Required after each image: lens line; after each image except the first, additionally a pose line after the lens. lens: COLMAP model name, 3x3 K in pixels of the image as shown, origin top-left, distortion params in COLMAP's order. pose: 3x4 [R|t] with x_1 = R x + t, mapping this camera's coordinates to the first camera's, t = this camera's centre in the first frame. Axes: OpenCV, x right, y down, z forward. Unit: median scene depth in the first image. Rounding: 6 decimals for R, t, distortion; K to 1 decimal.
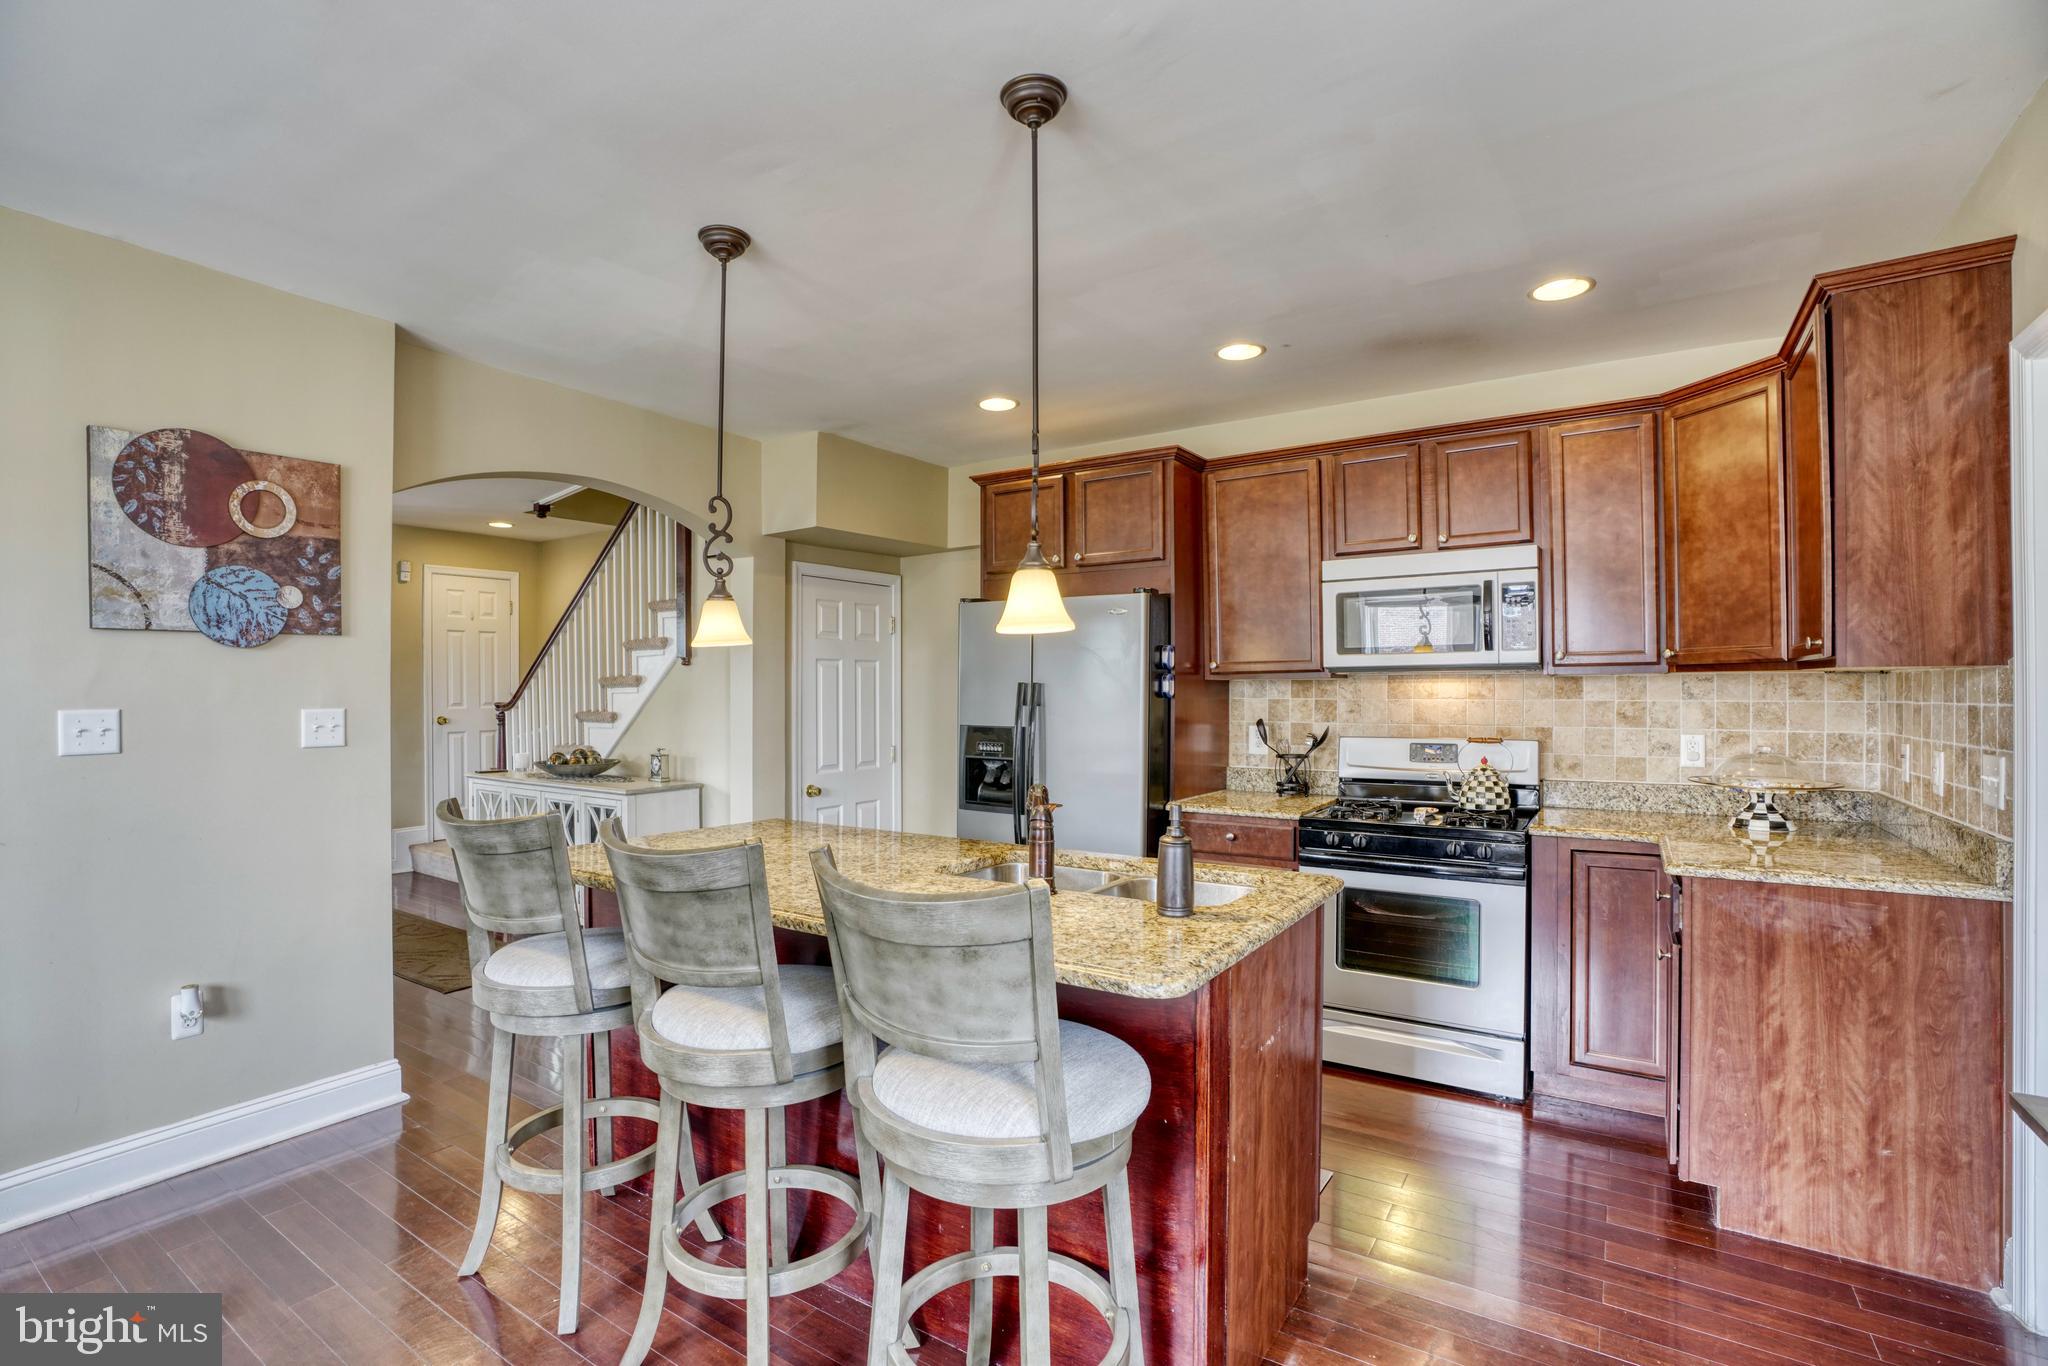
lens RADIAL K [[942.6, 0, 1005.7], [0, 942.6, 692.2], [0, 0, 1]] dist [-0.073326, 0.029206]
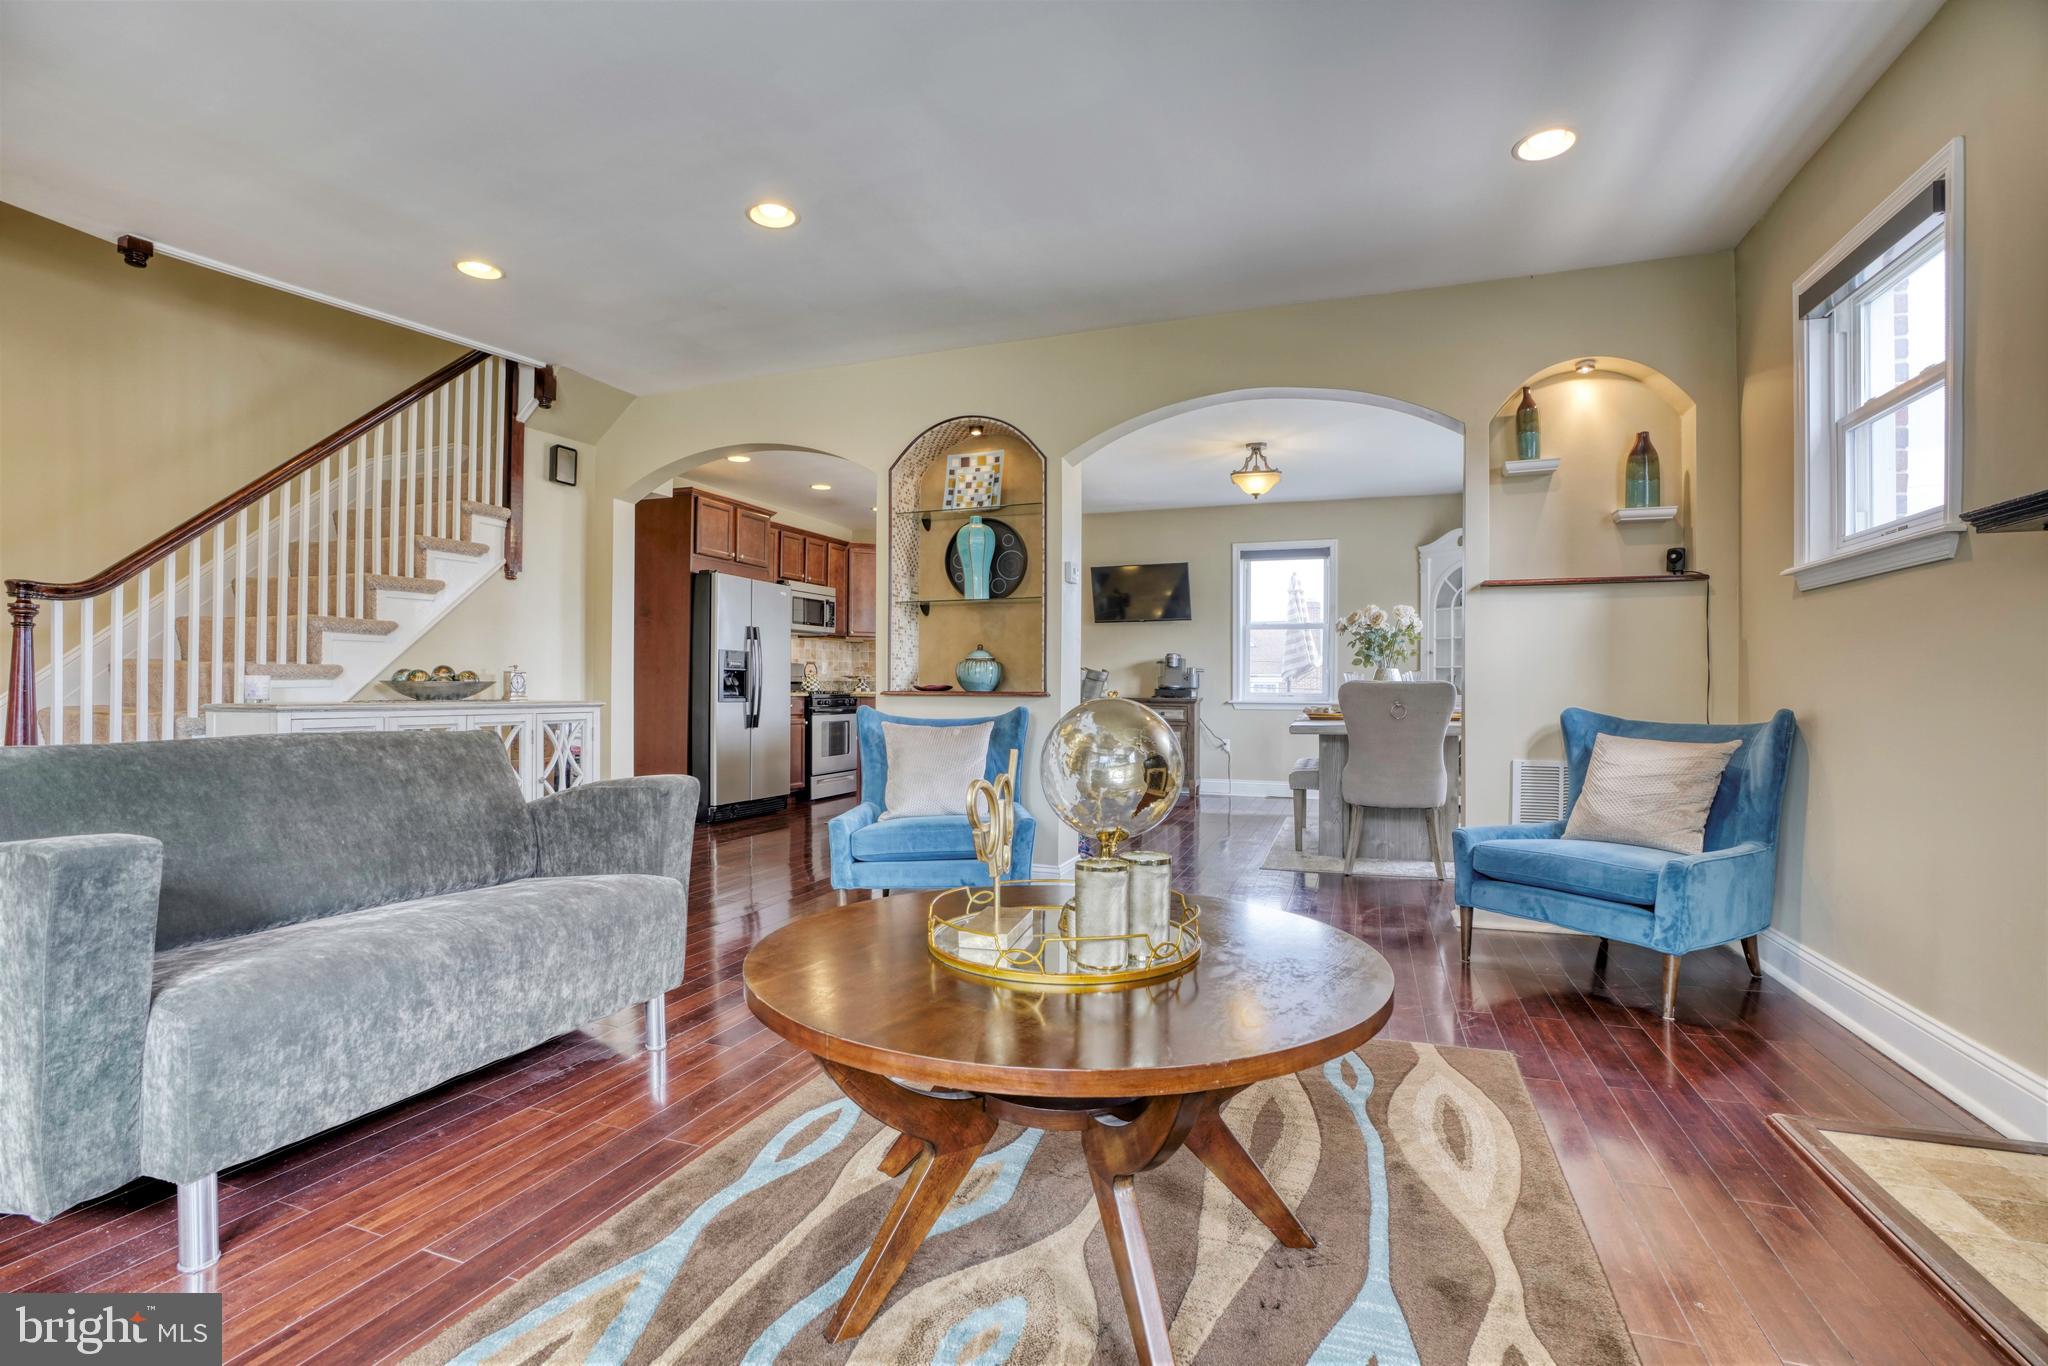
lens RADIAL K [[942.6, 0, 1005.7], [0, 942.6, 692.2], [0, 0, 1]] dist [-0.073326, 0.029206]
pose [[-0.221450, -0.004377, 0.975162, -2.018581], [-0.006050, 0.999977, 0.003115, 0.118182], [-0.975153, -0.005210, -0.221471, 1.045891]]
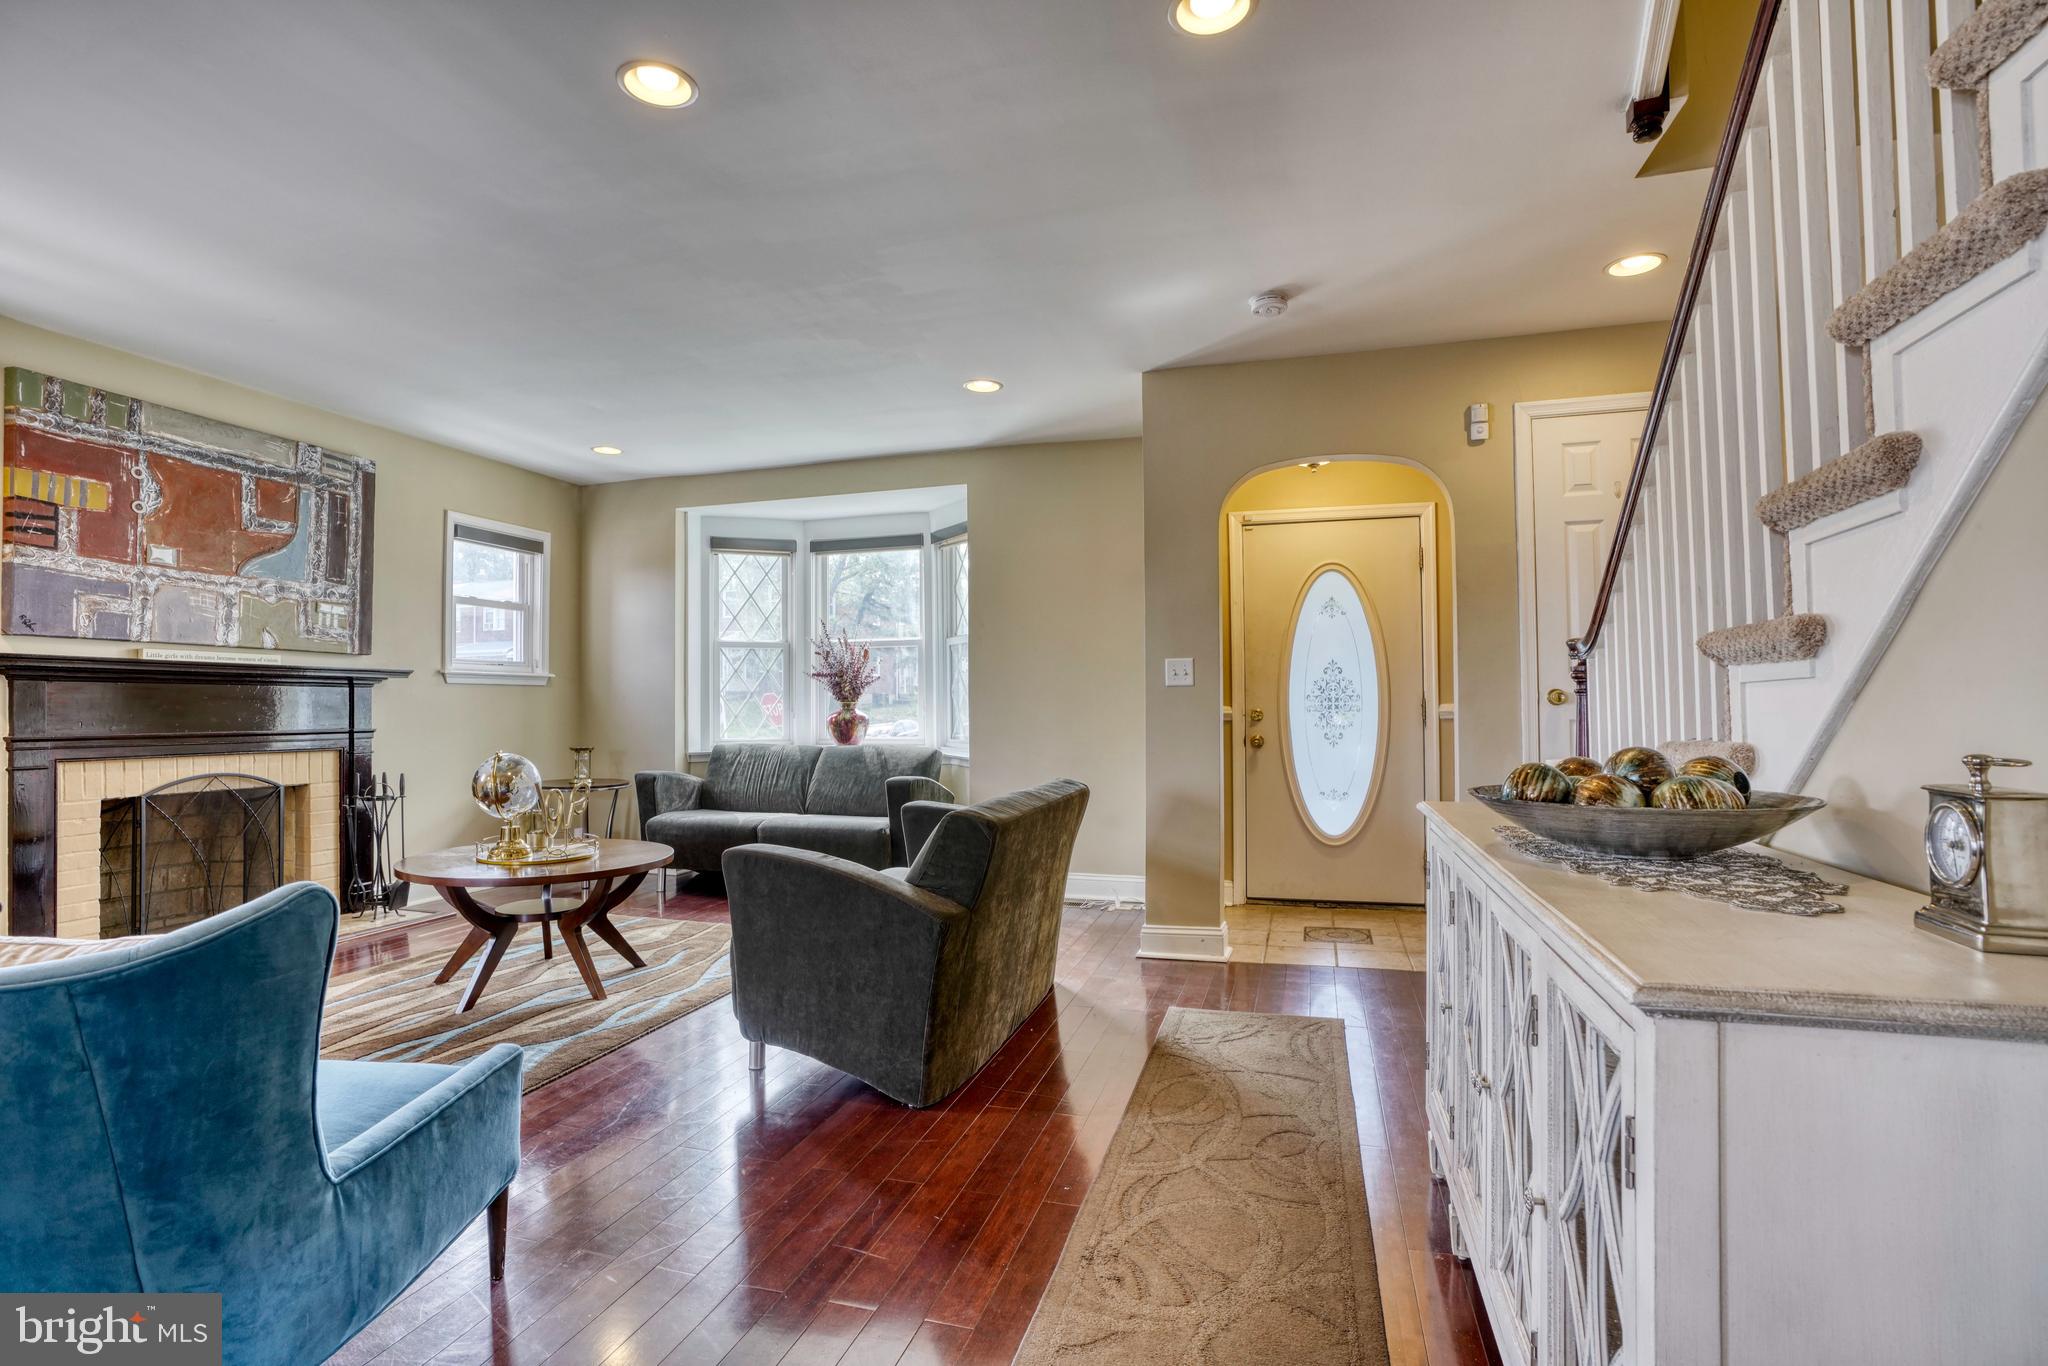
lens RADIAL K [[994.0, 0, 1008.6], [0, 994.0, 688.1], [0, 0, 1]] dist [-0.065712, 0.031250]
pose [[0.297912, -0.017488, -0.954433, -0.361155], [0.004111, 0.999846, -0.017037, 0.071010], [0.954585, 0.001151, 0.297938, 1.097714]]
